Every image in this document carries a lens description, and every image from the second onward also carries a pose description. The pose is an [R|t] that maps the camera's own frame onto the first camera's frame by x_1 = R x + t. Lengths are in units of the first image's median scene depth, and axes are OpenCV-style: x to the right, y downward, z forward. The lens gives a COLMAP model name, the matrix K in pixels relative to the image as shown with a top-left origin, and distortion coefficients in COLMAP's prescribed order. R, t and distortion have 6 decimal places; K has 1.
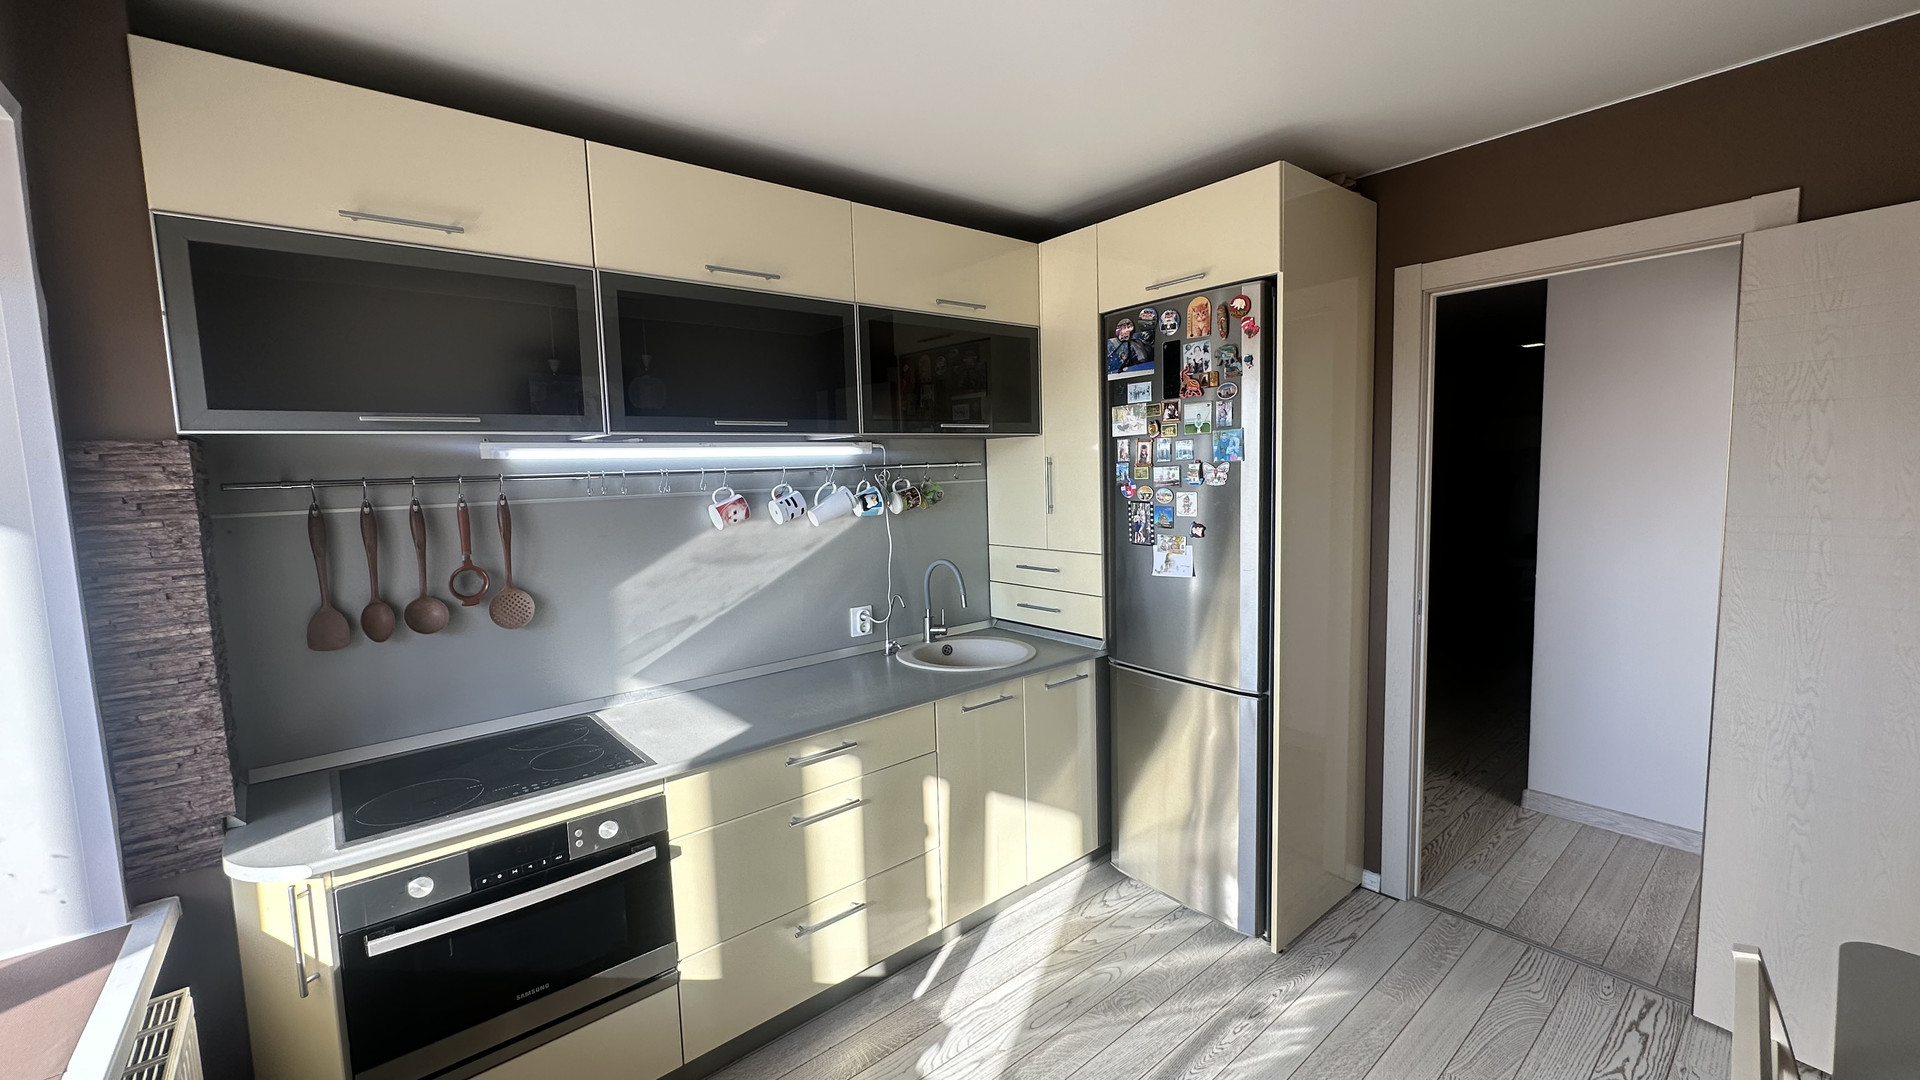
lens RADIAL K [[764.9, 0, 957.0], [0, 764.9, 538.3], [0, 0, 1]] dist [-0.002980, 0.000120]
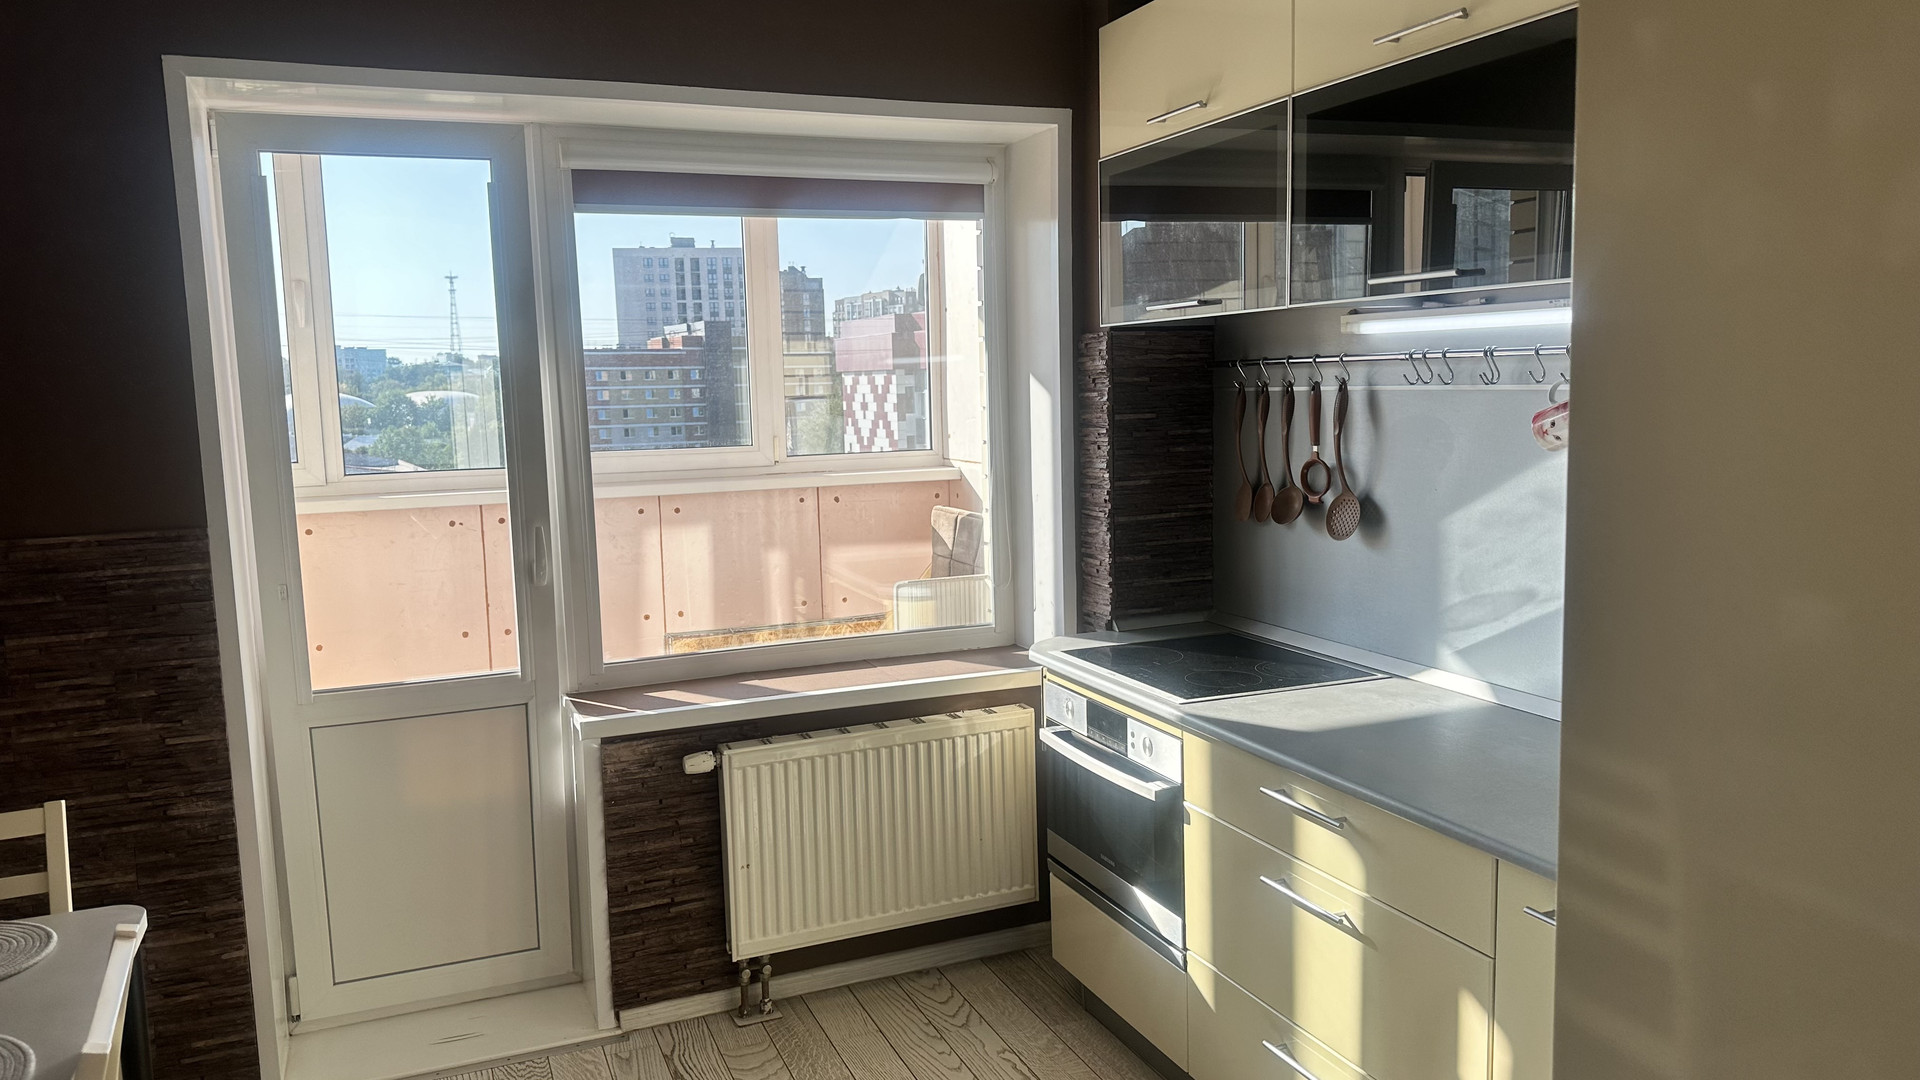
lens RADIAL K [[1341.5, 0, 952.2], [0, 1341.5, 537.6], [0, 0, 1]] dist [0.131604, -0.223720]
pose [[-0.298653, 0.153015, -0.942015, 0.833570], [-0.054140, 0.982757, 0.176797, -0.108888], [0.952825, 0.103801, -0.285219, 0.902266]]
